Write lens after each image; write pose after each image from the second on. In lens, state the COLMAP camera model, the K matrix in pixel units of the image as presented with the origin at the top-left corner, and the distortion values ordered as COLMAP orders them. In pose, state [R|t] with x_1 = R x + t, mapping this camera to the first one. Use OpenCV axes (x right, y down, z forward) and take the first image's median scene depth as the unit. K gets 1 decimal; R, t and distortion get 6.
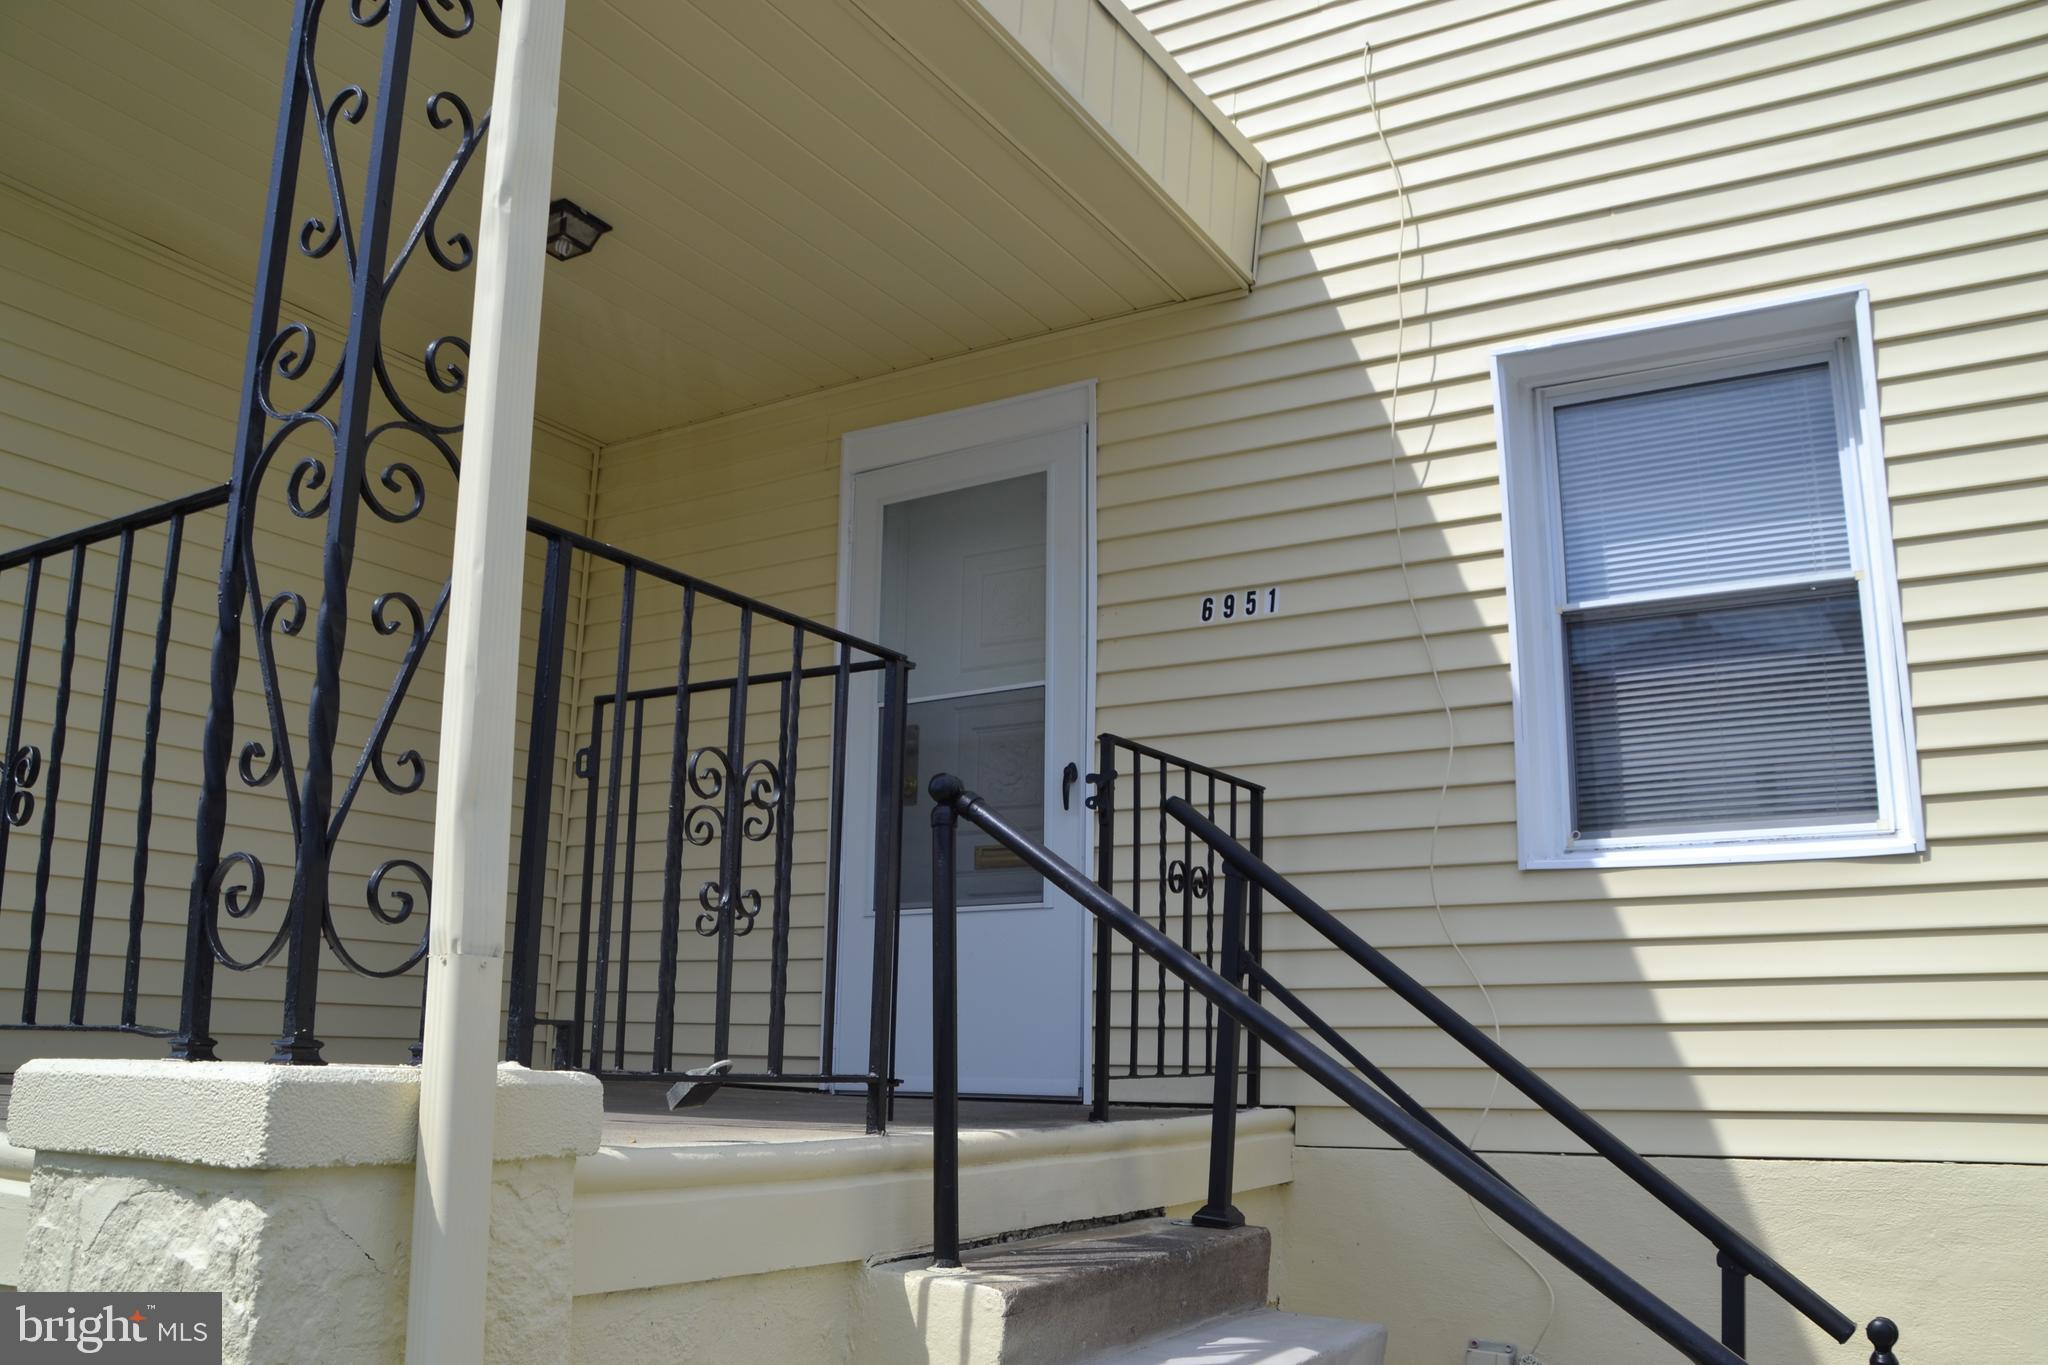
lens RADIAL K [[1613.1, 0, 1002.3], [0, 1613.1, 685.1], [0, 0, 1]] dist [-0.167642, 0.118226]
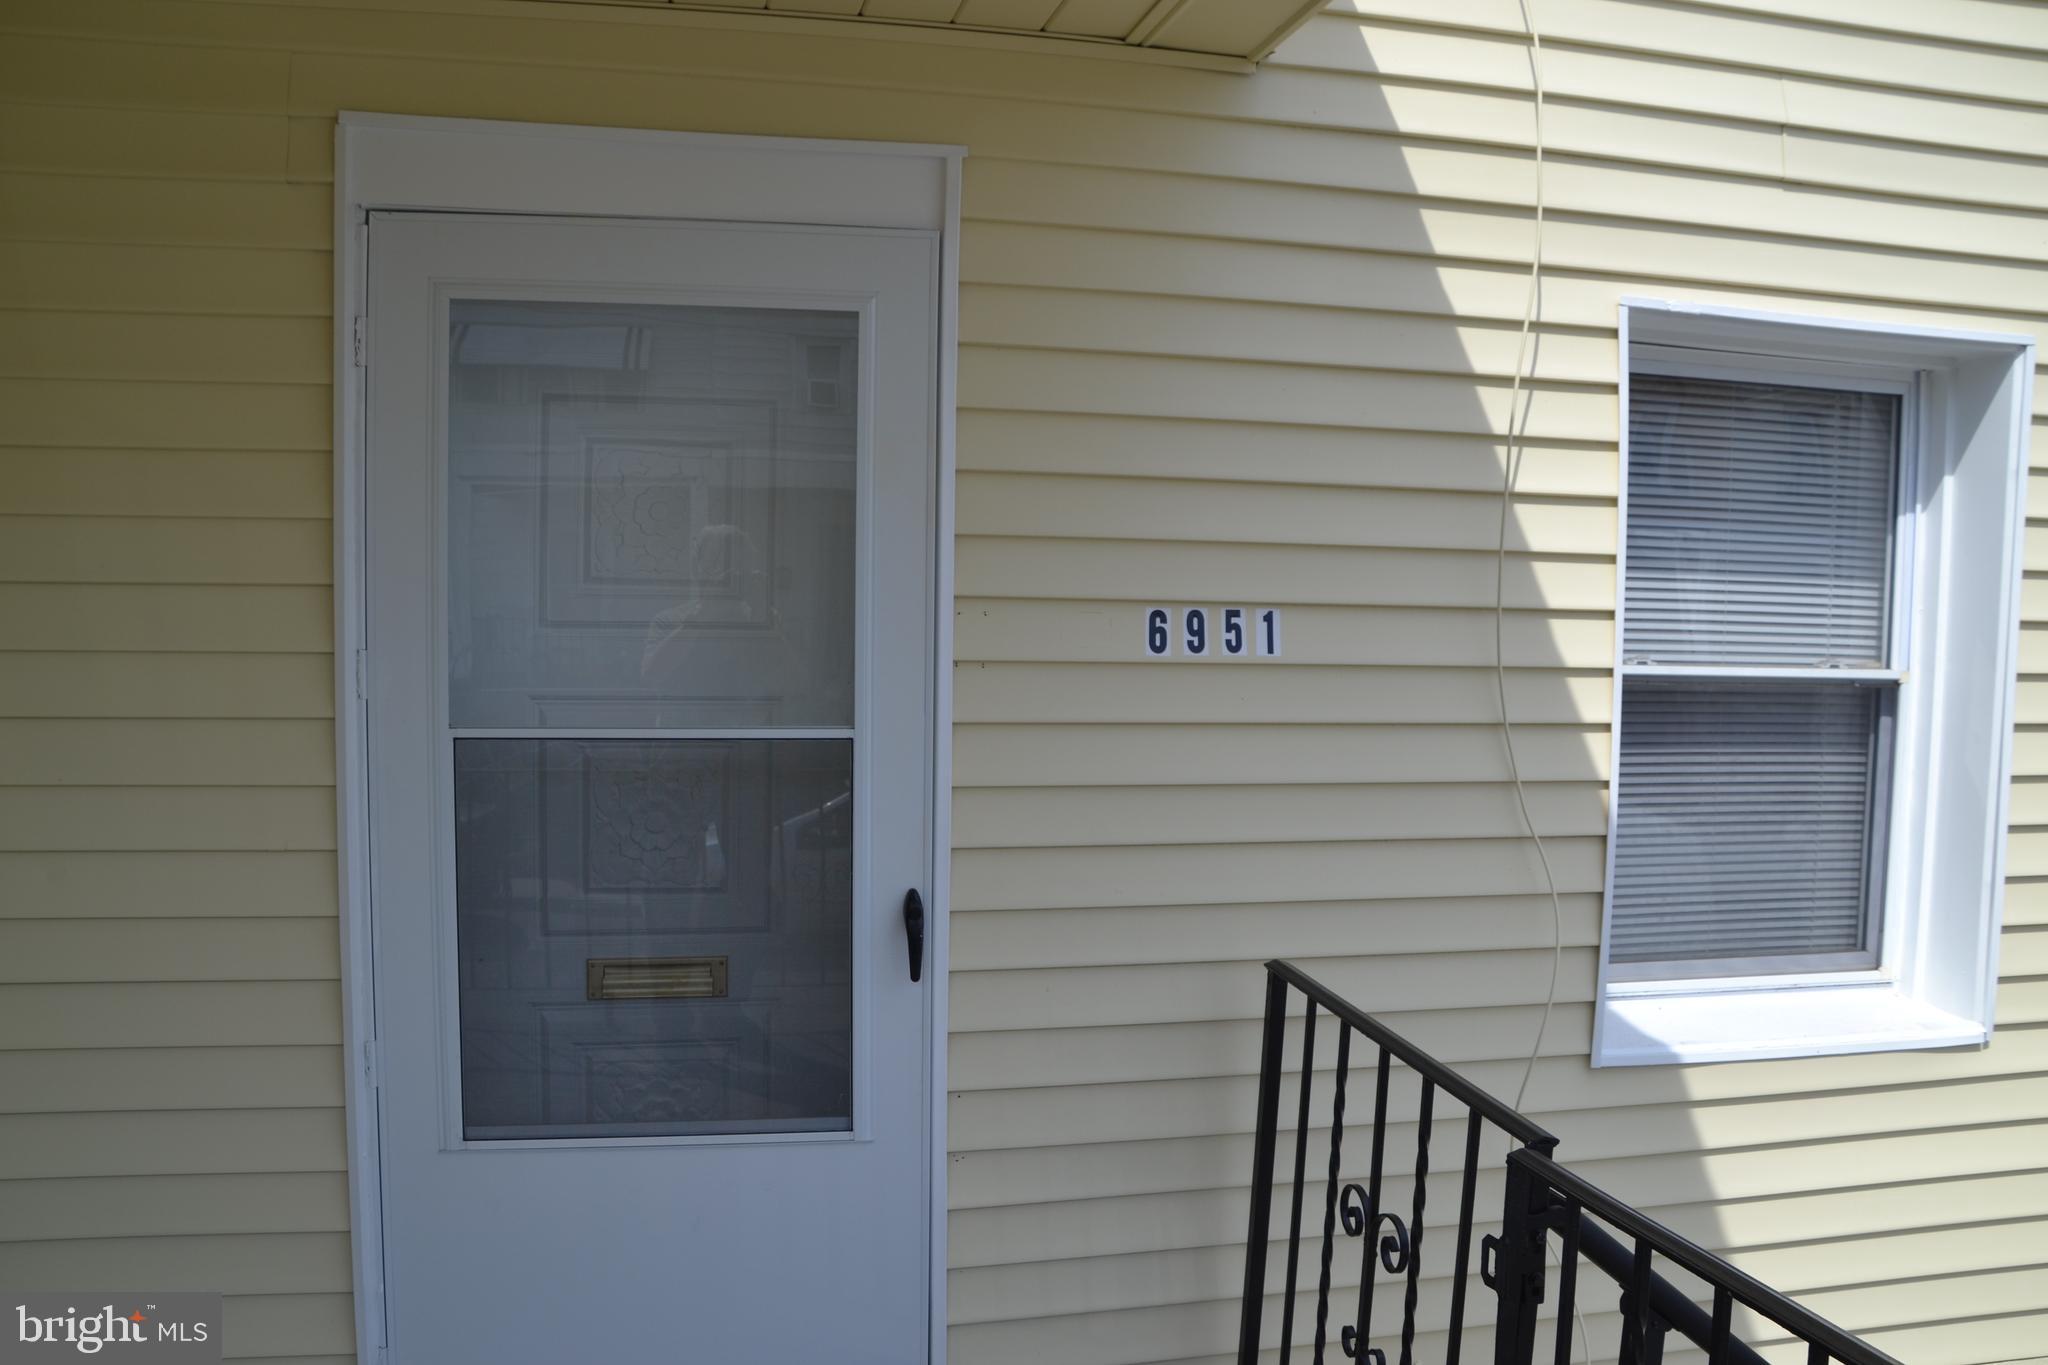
lens RADIAL K [[1613.1, 0, 1002.3], [0, 1613.1, 685.1], [0, 0, 1]] dist [-0.167642, 0.118226]
pose [[0.734468, -0.044205, 0.677202, -0.315637], [-0.156966, 0.959753, 0.232888, -0.158049], [-0.660241, -0.277346, 0.697969, 0.632884]]
